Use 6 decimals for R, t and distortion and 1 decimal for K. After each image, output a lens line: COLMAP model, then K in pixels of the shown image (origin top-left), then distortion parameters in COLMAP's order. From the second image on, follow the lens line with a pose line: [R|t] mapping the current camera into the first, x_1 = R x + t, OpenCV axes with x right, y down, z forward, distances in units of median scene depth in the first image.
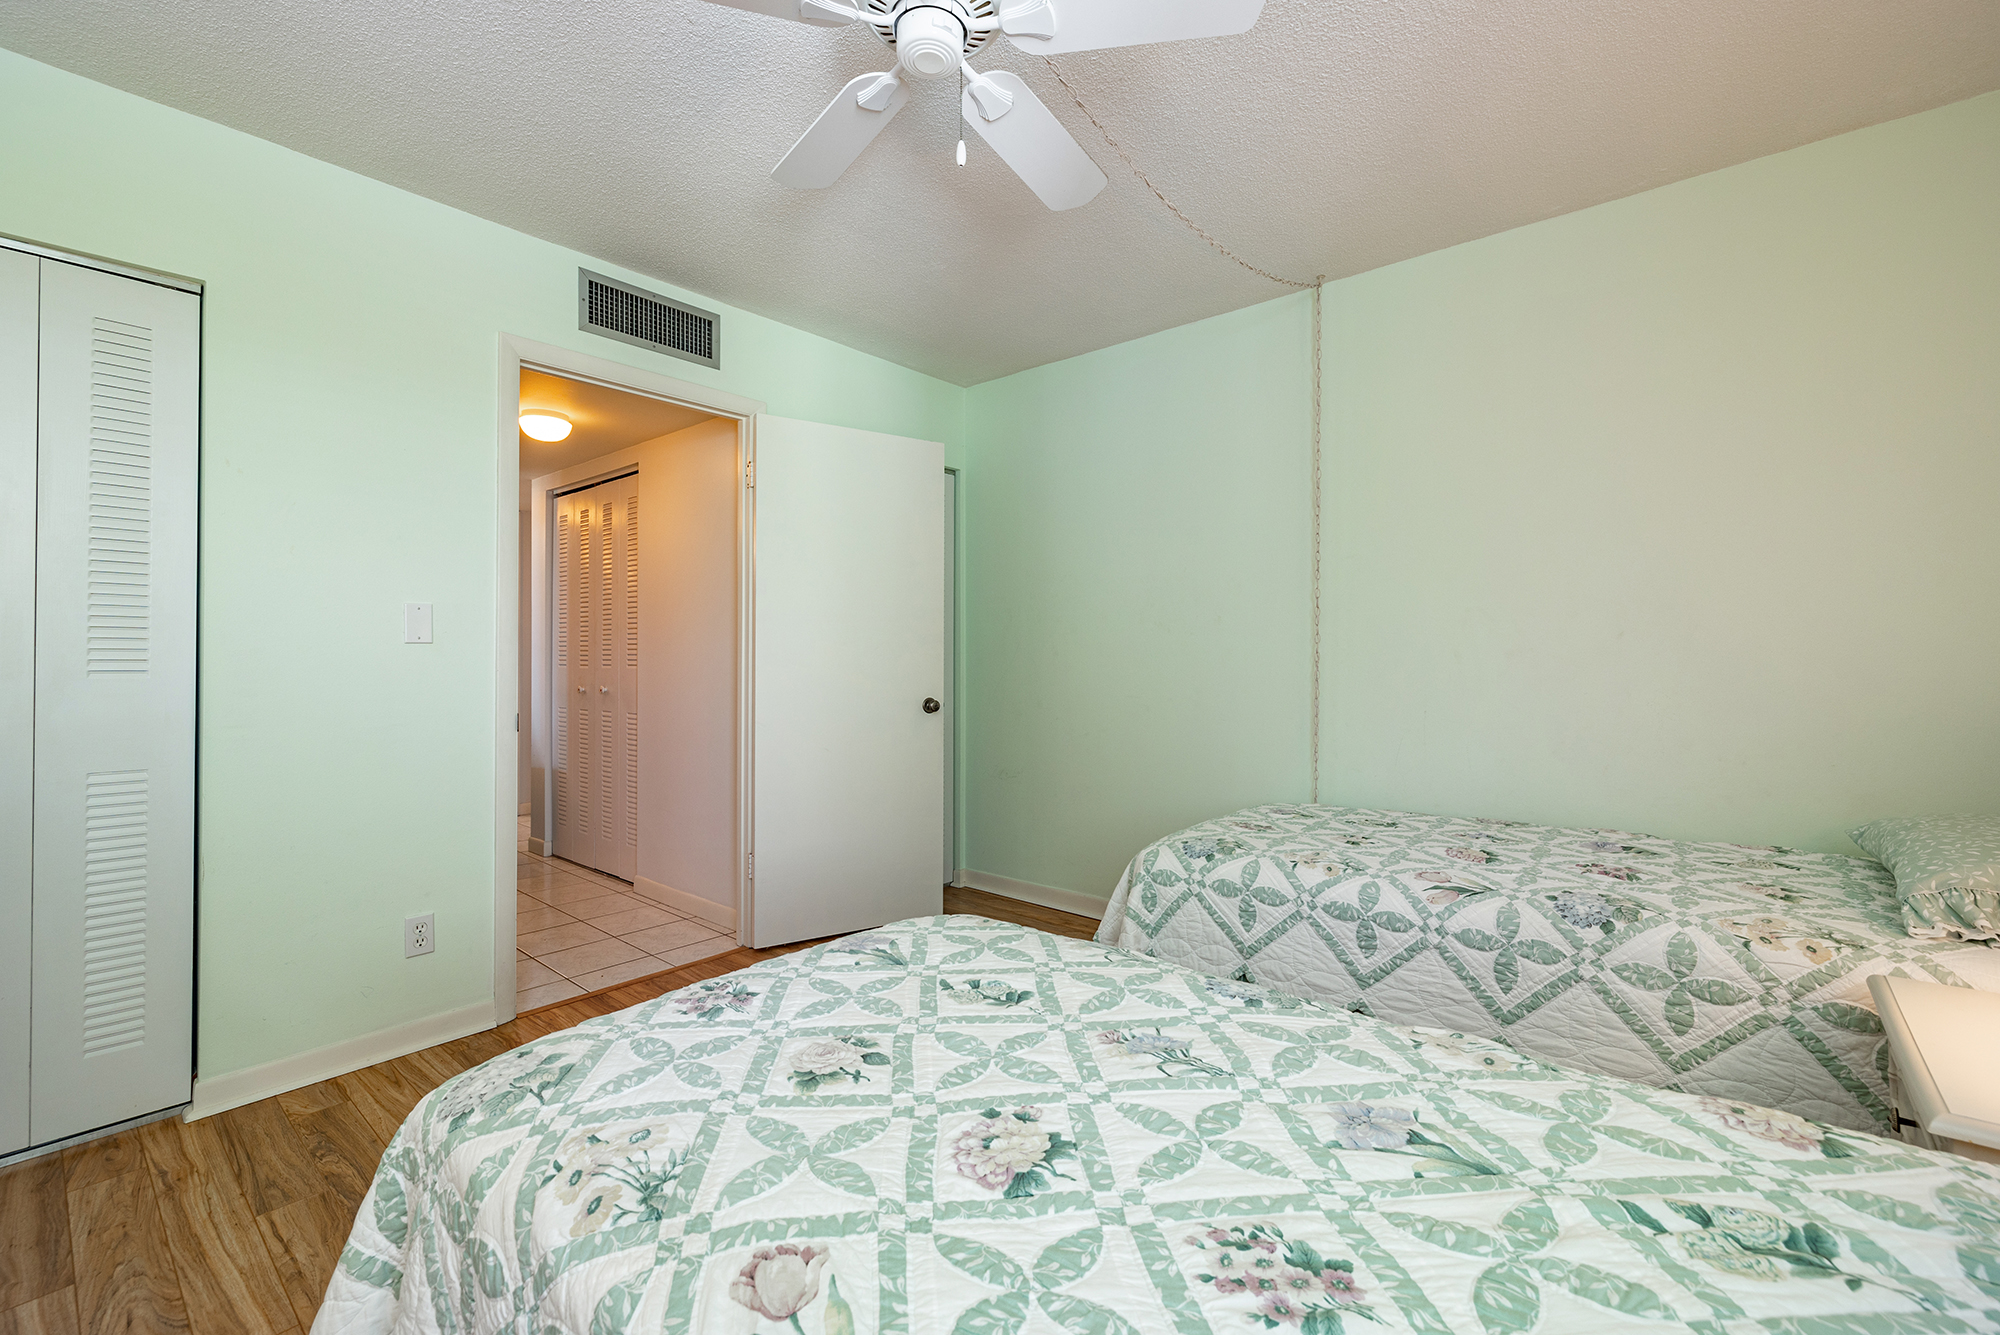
lens RADIAL K [[848.1, 0, 997.0], [0, 848.1, 664.6], [0, 0, 1]] dist [-0.003129, -0.000364]
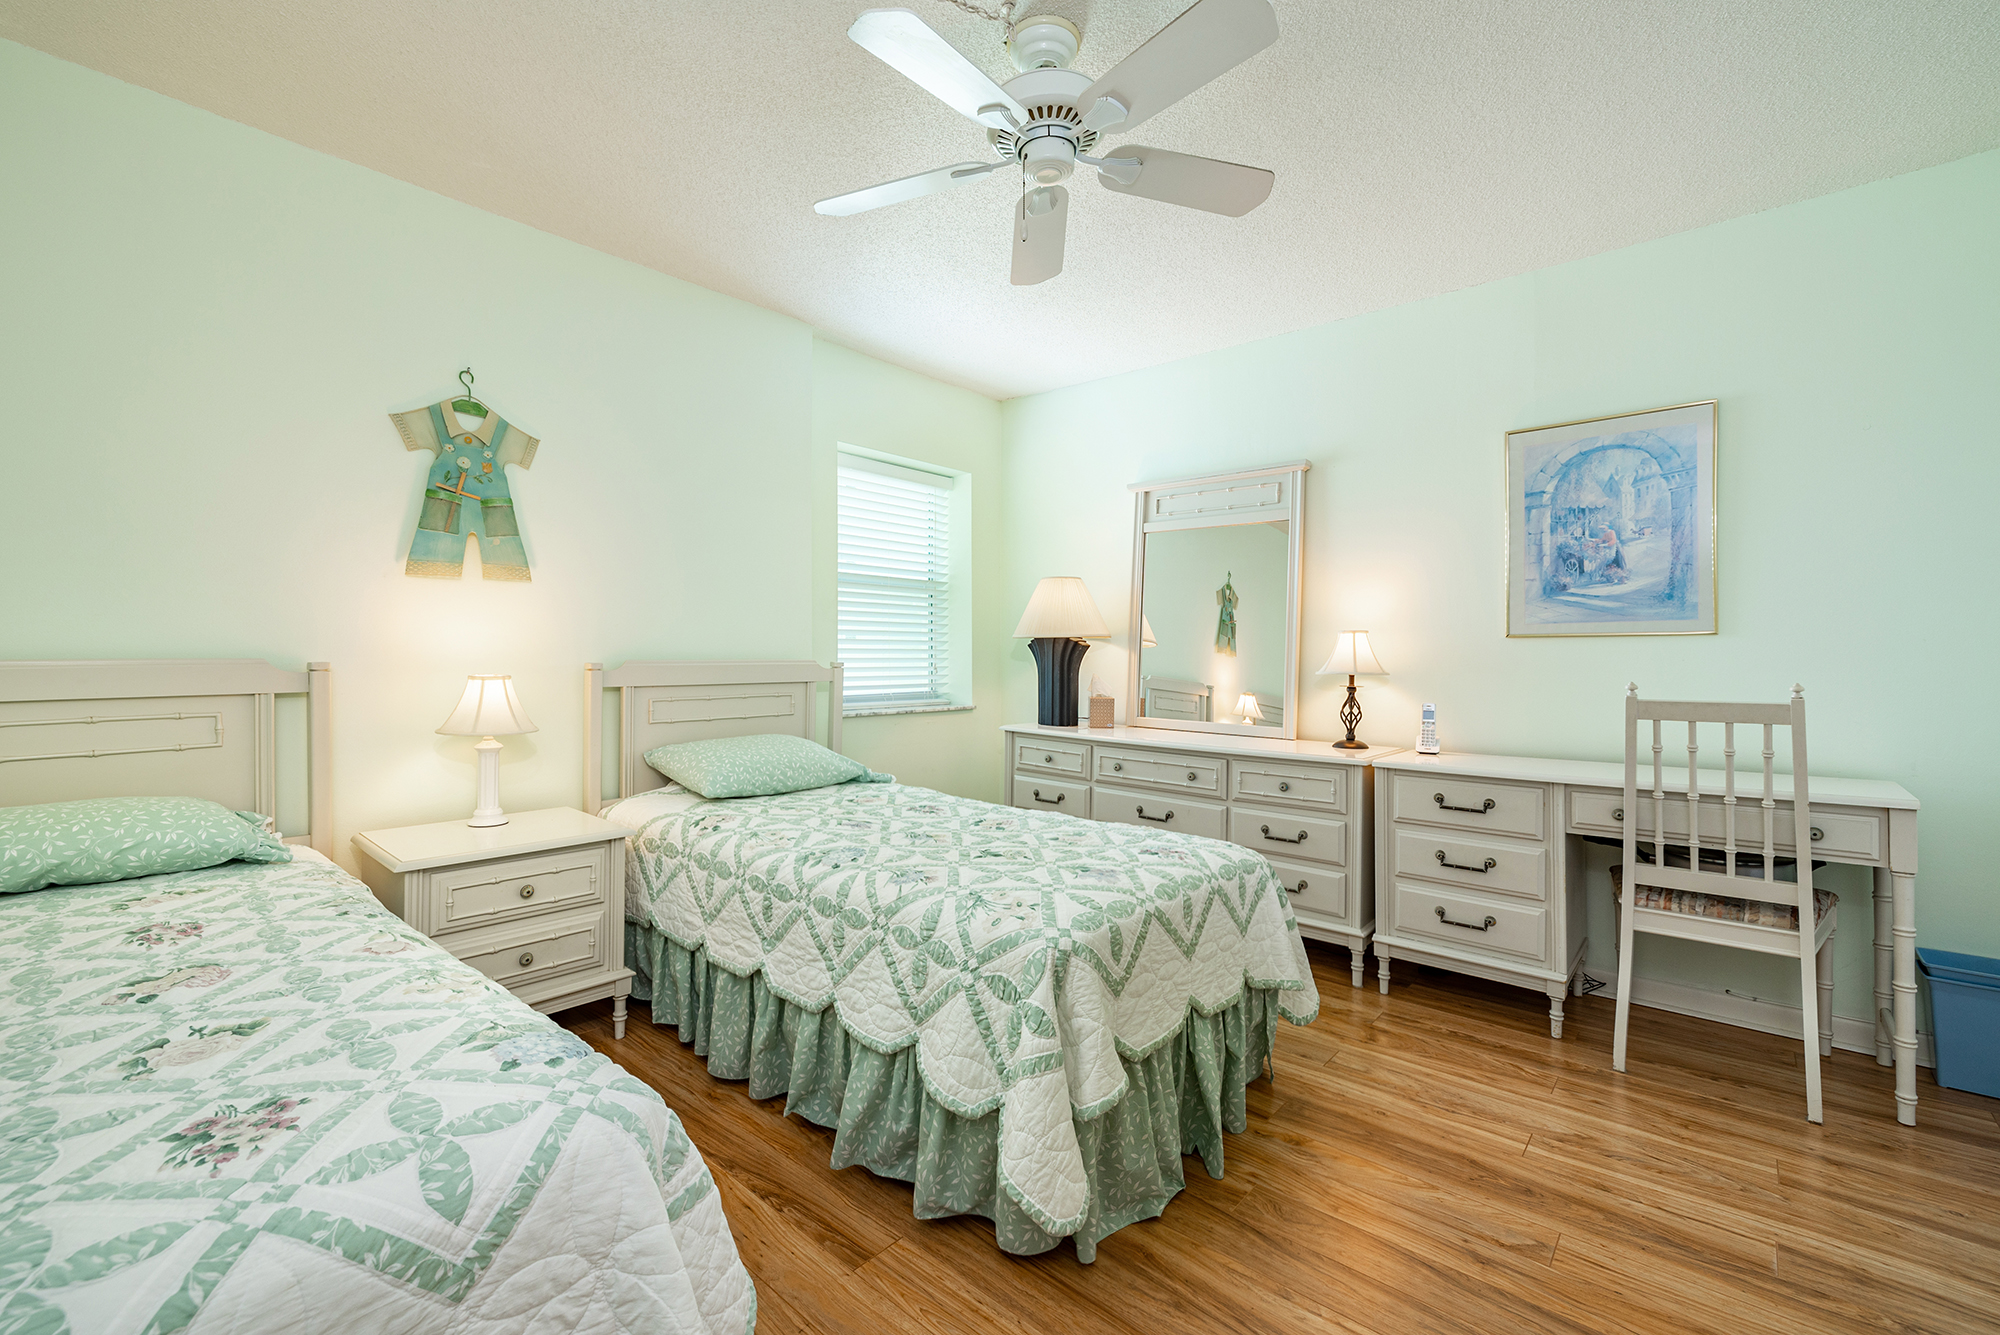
lens RADIAL K [[848.1, 0, 1003.0], [0, 848.1, 664.8], [0, 0, 1]] dist [-0.003129, -0.000364]
pose [[-0.999314, -0.014222, -0.034203, -1.166008], [-0.014201, 0.999899, -0.000856, 0.000199], [0.034211, -0.000369, -0.999415, 2.141857]]
